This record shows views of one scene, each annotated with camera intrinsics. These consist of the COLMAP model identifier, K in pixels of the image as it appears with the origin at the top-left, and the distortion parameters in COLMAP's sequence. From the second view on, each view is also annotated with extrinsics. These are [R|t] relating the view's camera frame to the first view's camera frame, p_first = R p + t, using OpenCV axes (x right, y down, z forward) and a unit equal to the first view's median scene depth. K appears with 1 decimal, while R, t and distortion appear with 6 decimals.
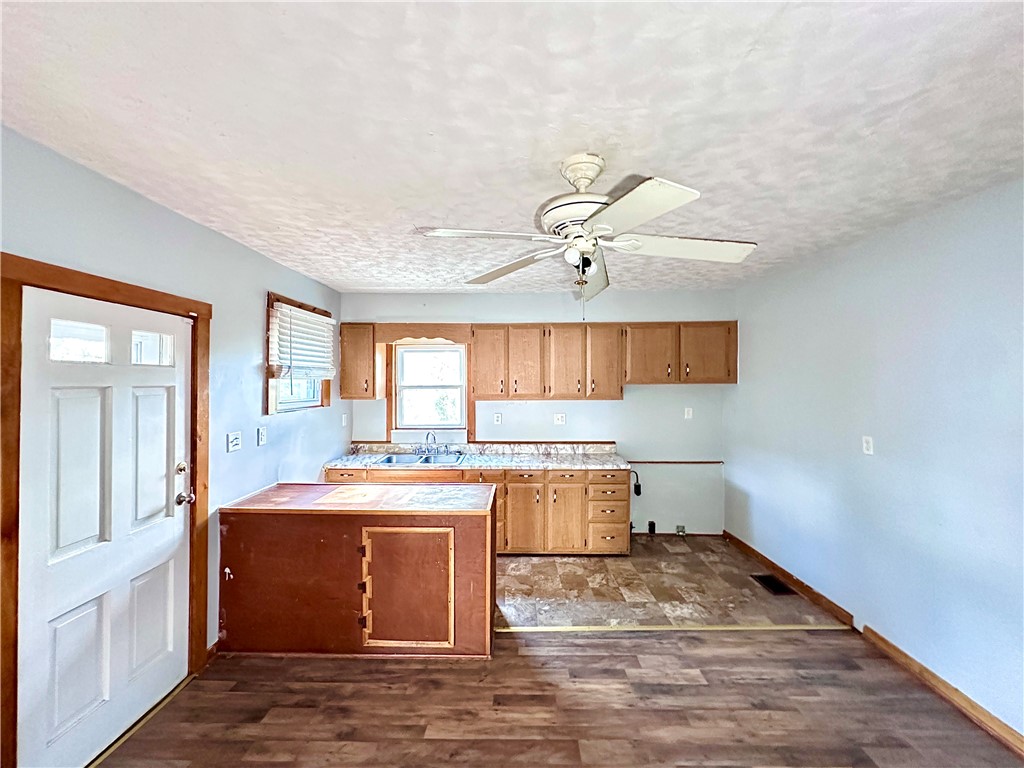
lens RADIAL K [[407.6, 0, 517.0], [0, 407.6, 378.7], [0, 0, 1]] dist [-0.004405, 0.000779]
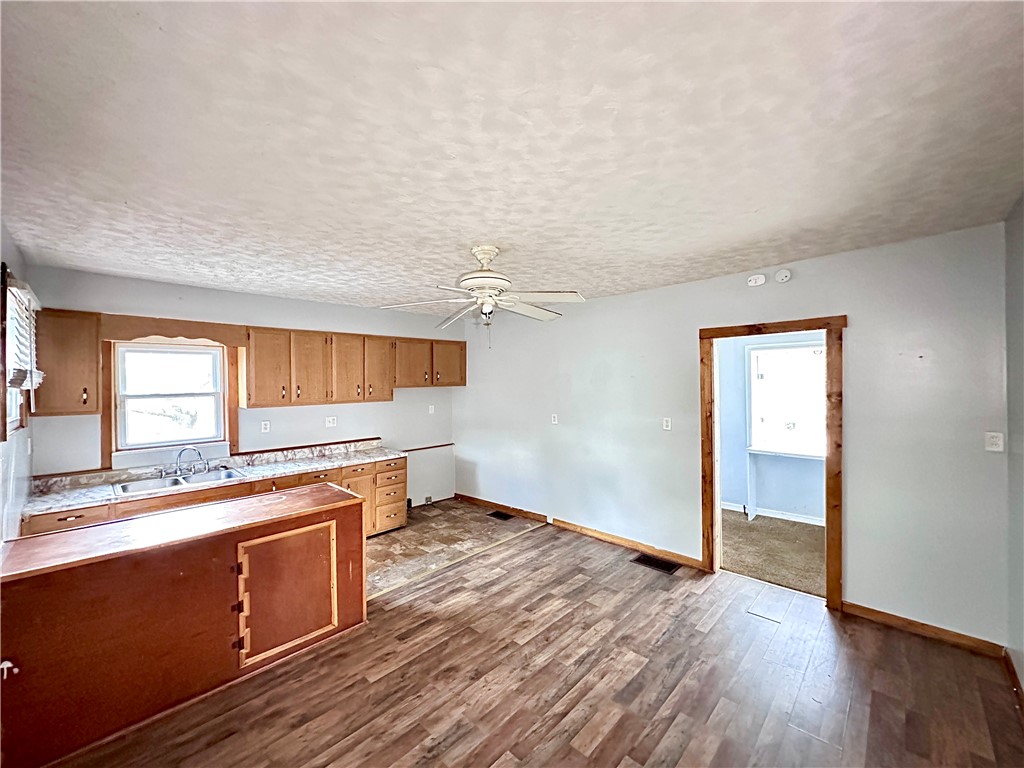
lens RADIAL K [[407.6, 0, 492.7], [0, 407.6, 379.9], [0, 0, 1]] dist [-0.004405, 0.000779]
pose [[0.700819, -0.004040, 0.713328, -0.530890], [0.006004, 0.999982, -0.000236, -0.010635], [-0.713314, 0.004448, 0.700831, -0.072227]]
